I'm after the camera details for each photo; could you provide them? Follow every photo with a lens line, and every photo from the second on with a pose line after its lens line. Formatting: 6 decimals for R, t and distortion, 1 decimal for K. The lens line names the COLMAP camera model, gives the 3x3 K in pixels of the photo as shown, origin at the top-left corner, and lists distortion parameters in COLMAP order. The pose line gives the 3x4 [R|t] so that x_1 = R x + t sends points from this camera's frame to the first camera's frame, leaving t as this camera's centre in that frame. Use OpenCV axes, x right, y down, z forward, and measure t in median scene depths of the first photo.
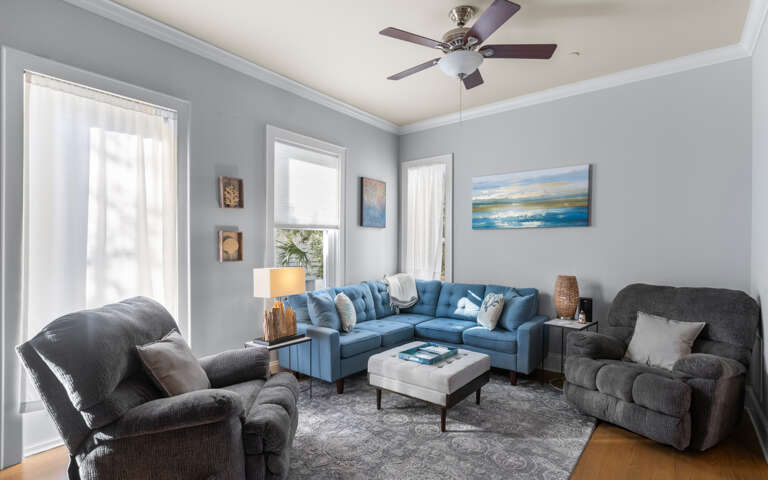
lens RADIAL K [[373.7, 0, 383.5], [0, 373.7, 249.7], [0, 0, 1]] dist [-0.002044, -0.000470]
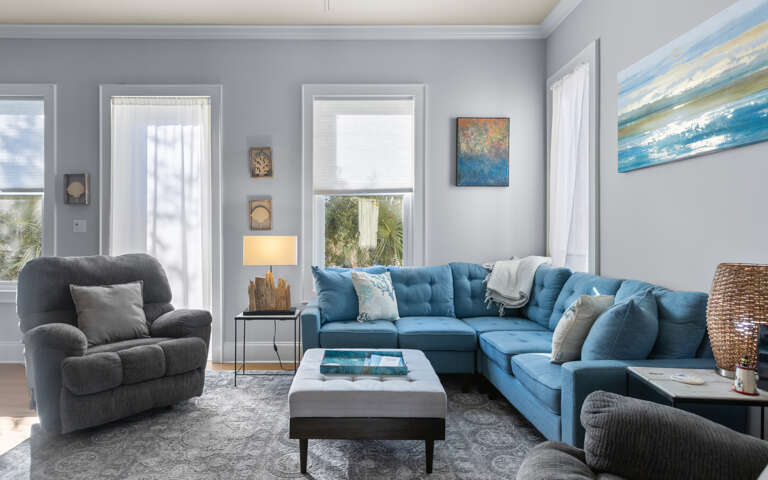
lens RADIAL K [[437.4, 0, 358.1], [0, 437.4, 232.9], [0, 0, 1]] dist [0.004060, 0.000624]
pose [[0.623295, -0.005594, -0.781967, 0.532130], [-0.000185, 0.999973, -0.007301, 0.036865], [0.781987, 0.004696, 0.623277, 0.366303]]
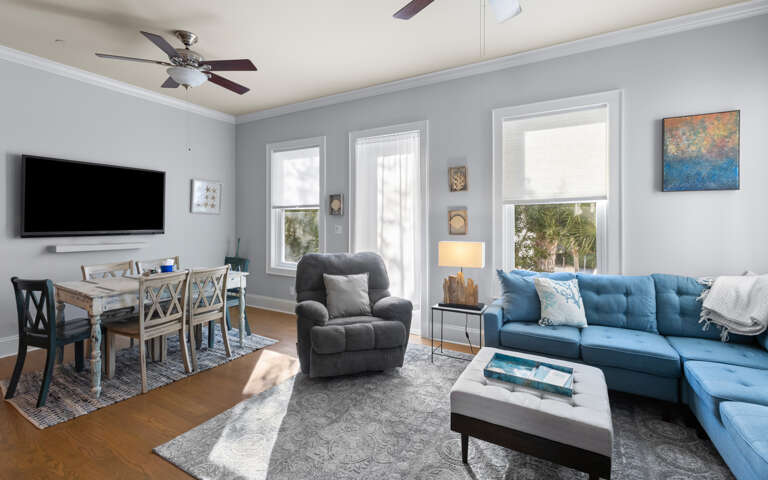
lens RADIAL K [[349.7, 0, 380.3], [0, 349.7, 219.4], [0, 0, 1]] dist [0.000418, 0.000326]
pose [[0.148341, -0.009536, -0.988890, 0.539933], [-0.003514, 0.999942, -0.010169, -0.005170], [0.988930, 0.004984, 0.148299, 0.451230]]
